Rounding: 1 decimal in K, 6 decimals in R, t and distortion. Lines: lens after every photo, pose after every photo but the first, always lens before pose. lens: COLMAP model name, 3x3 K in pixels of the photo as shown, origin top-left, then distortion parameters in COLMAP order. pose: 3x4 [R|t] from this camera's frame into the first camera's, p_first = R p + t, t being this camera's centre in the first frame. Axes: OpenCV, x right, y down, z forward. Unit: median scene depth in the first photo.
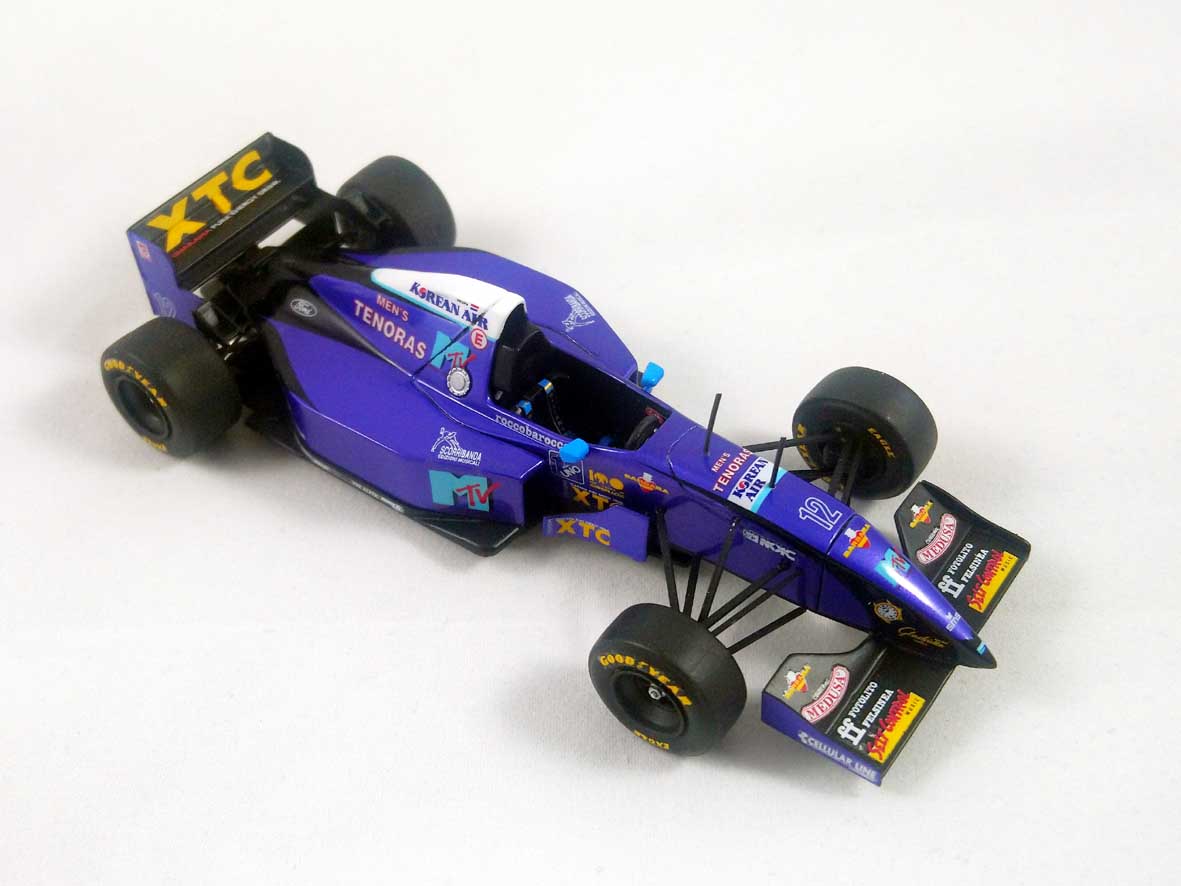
lens RADIAL K [[813.9, 0, 589.1], [0, 813.9, 478.4], [0, 0, 1]] dist [0.032109, -0.000512]
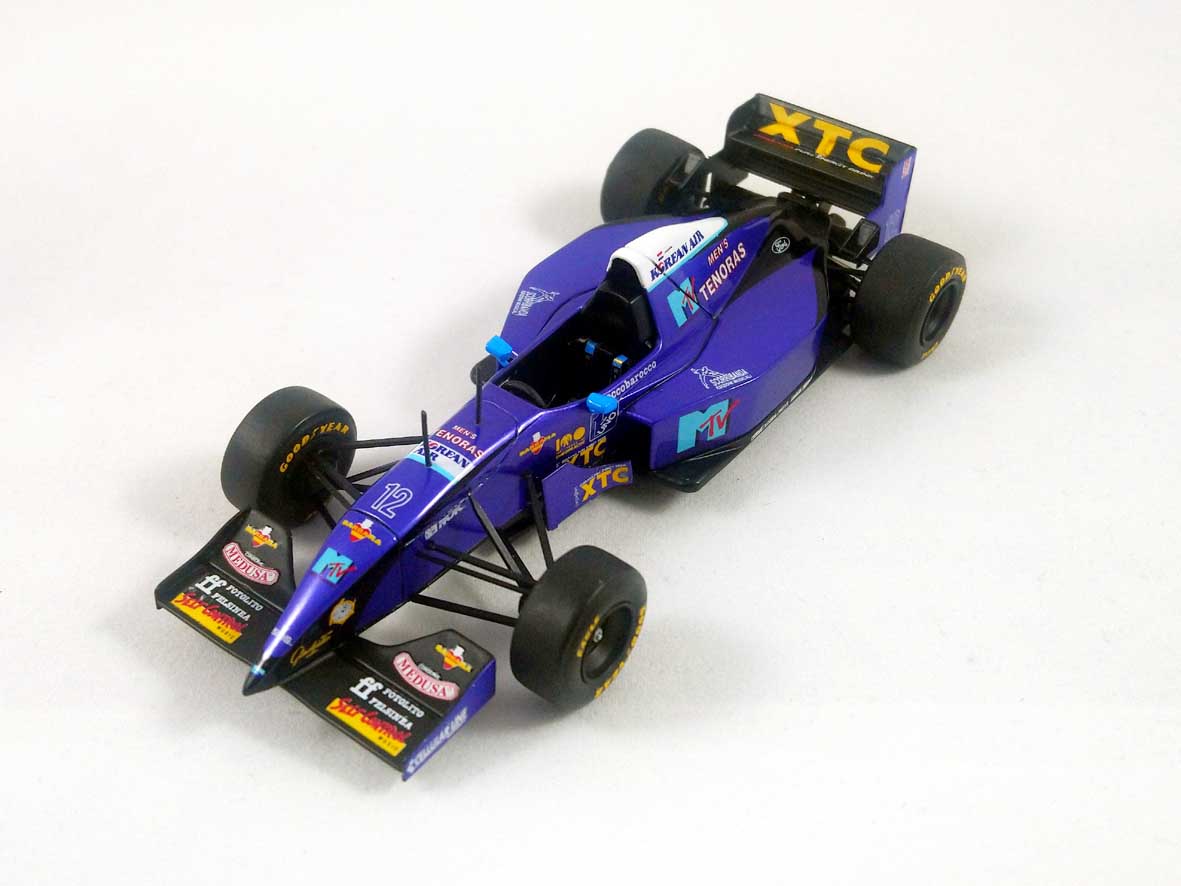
lens RADIAL K [[841.9, 0, 590.5], [0, 841.9, 443.0], [0, 0, 1]] dist [0.033950, -0.000663]
pose [[0.164429, 0.834843, -0.525357, 0.737543], [-0.881472, 0.363395, 0.301581, -0.460689], [0.442684, 0.413499, 0.795644, 0.249112]]
